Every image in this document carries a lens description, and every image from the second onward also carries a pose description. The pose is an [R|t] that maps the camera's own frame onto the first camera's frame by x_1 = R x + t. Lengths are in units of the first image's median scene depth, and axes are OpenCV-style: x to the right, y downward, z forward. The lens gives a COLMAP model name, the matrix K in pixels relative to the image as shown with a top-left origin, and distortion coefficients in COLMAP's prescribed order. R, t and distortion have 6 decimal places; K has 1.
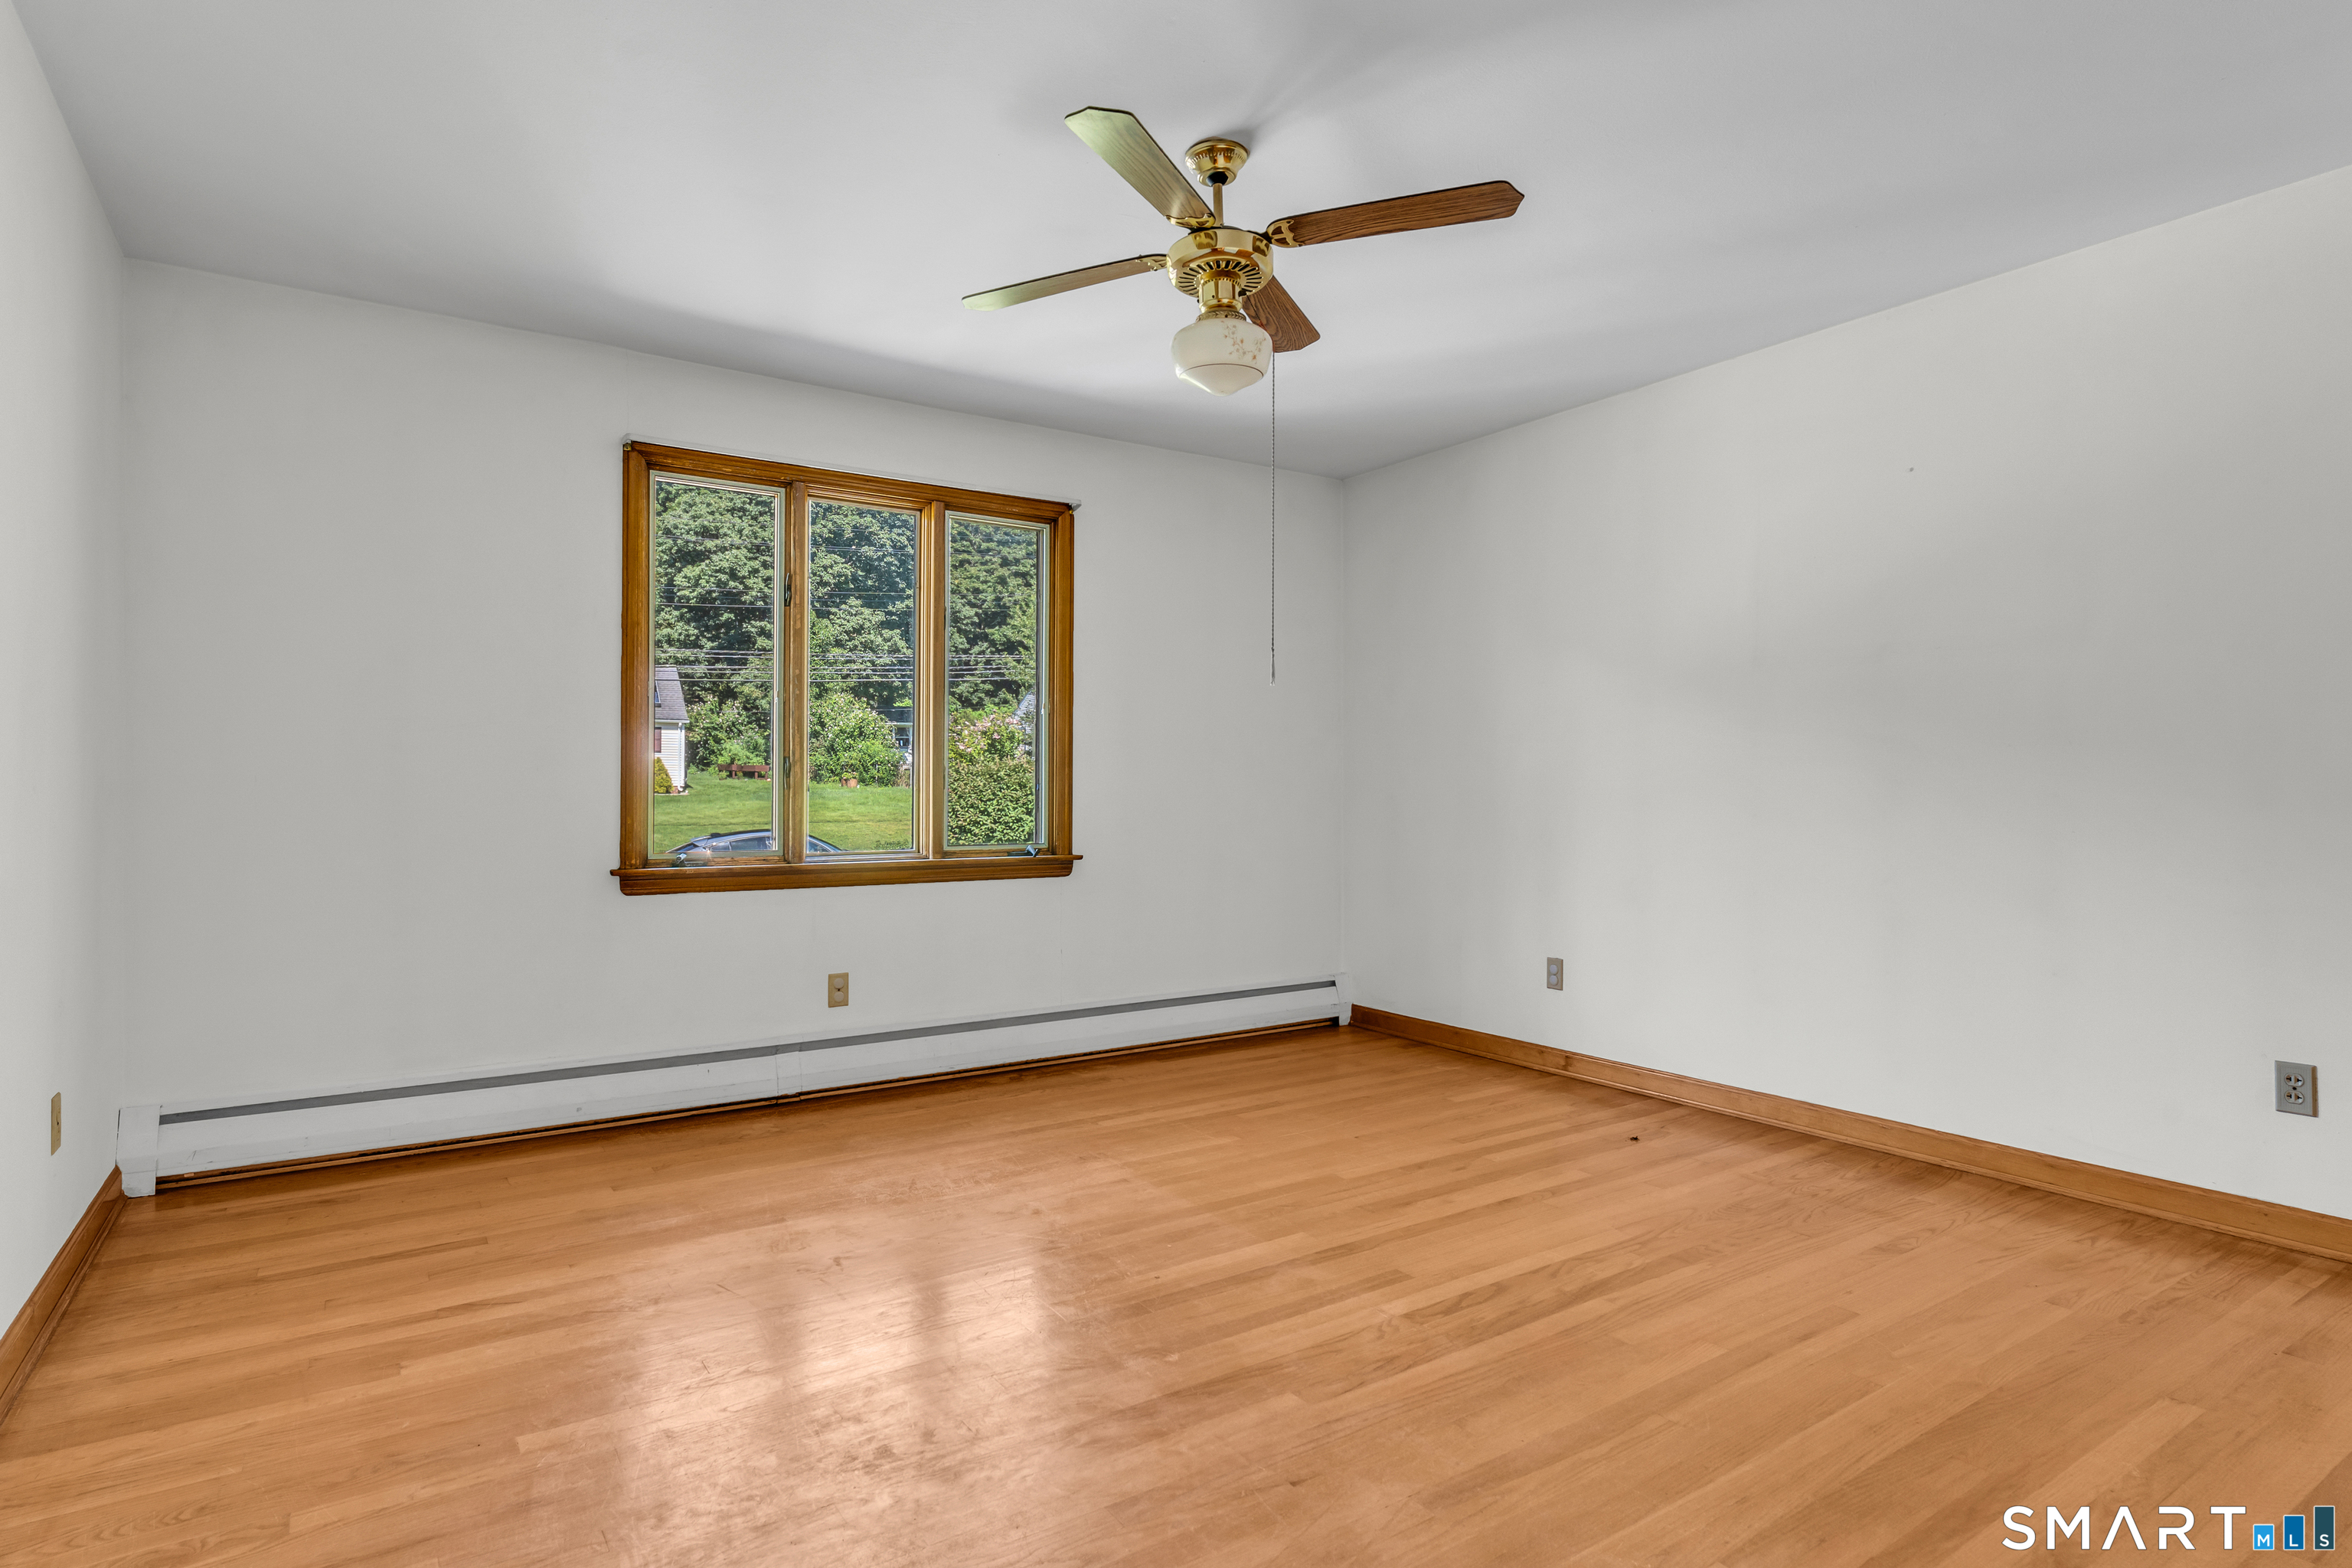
lens RADIAL K [[1267.1, 0, 1178.0], [0, 1267.1, 776.5], [0, 0, 1]] dist [0.001683, -0.000152]
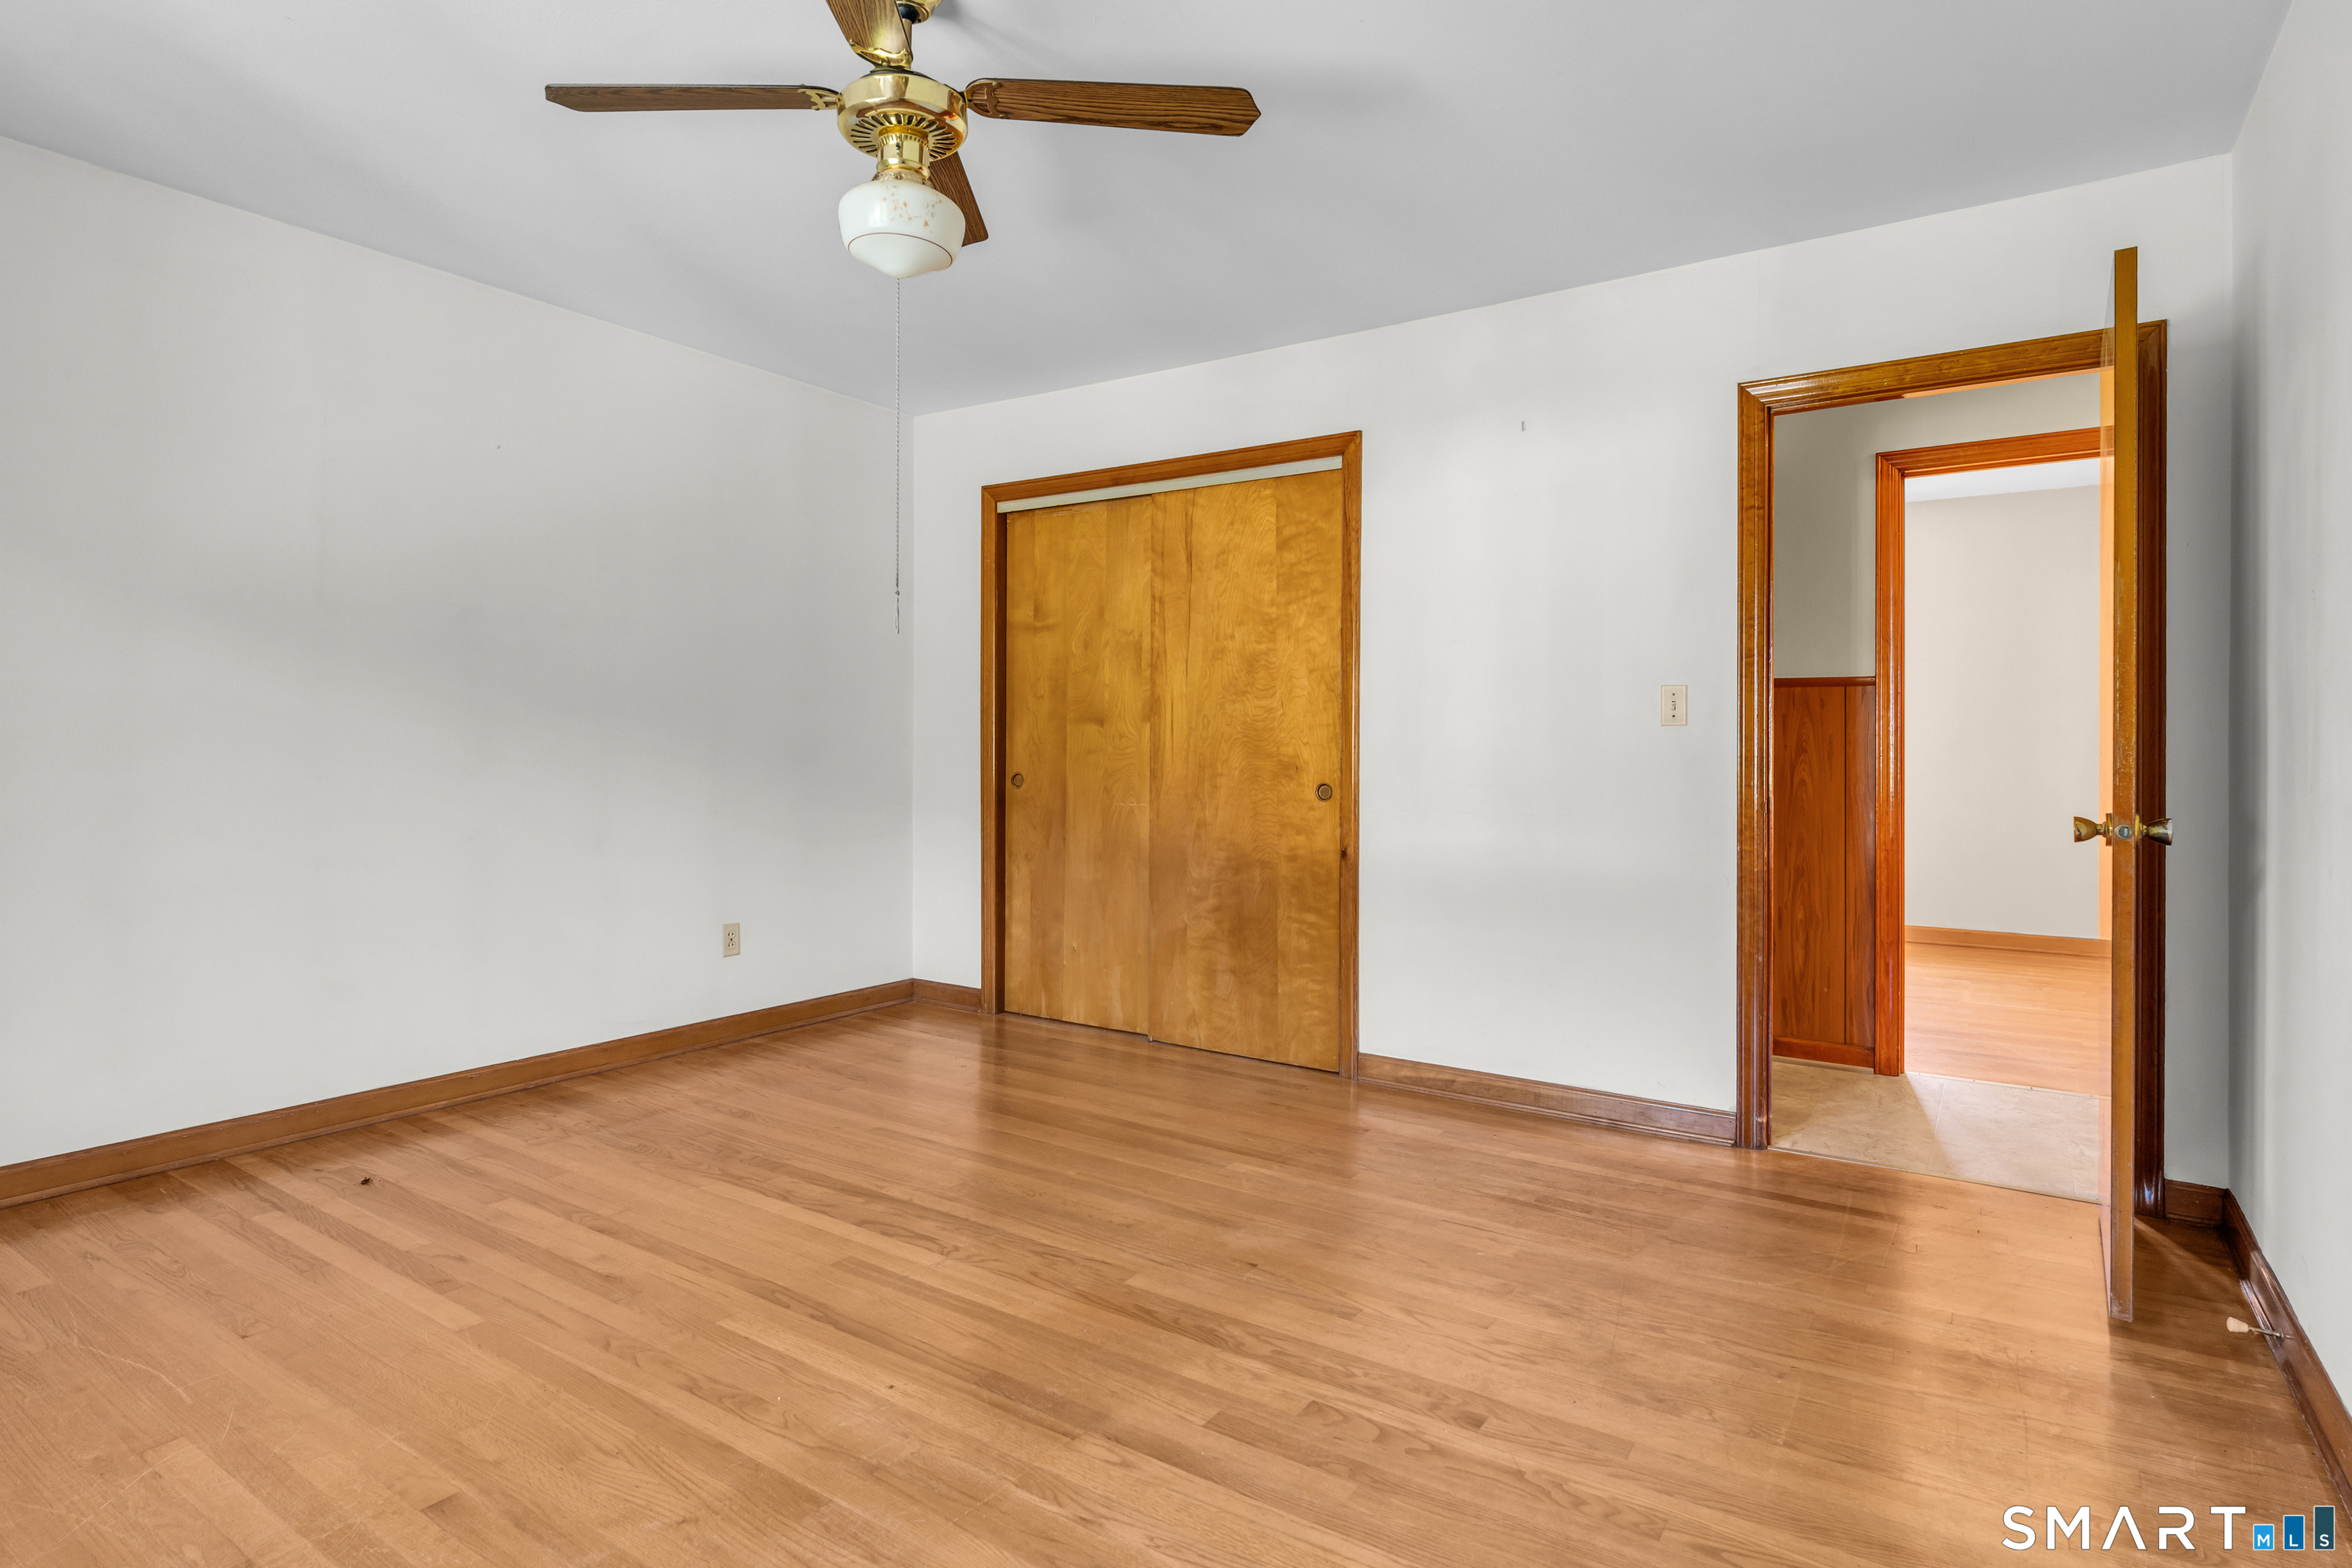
lens RADIAL K [[1173.4, 0, 1228.0], [0, 1173.4, 750.4], [0, 0, 1]] dist [-0.001550, -0.000363]
pose [[-0.409599, -0.001236, 0.912265, -0.569178], [-0.013762, 0.999894, -0.004824, 0.008582], [-0.912162, -0.014531, -0.409572, 0.848550]]
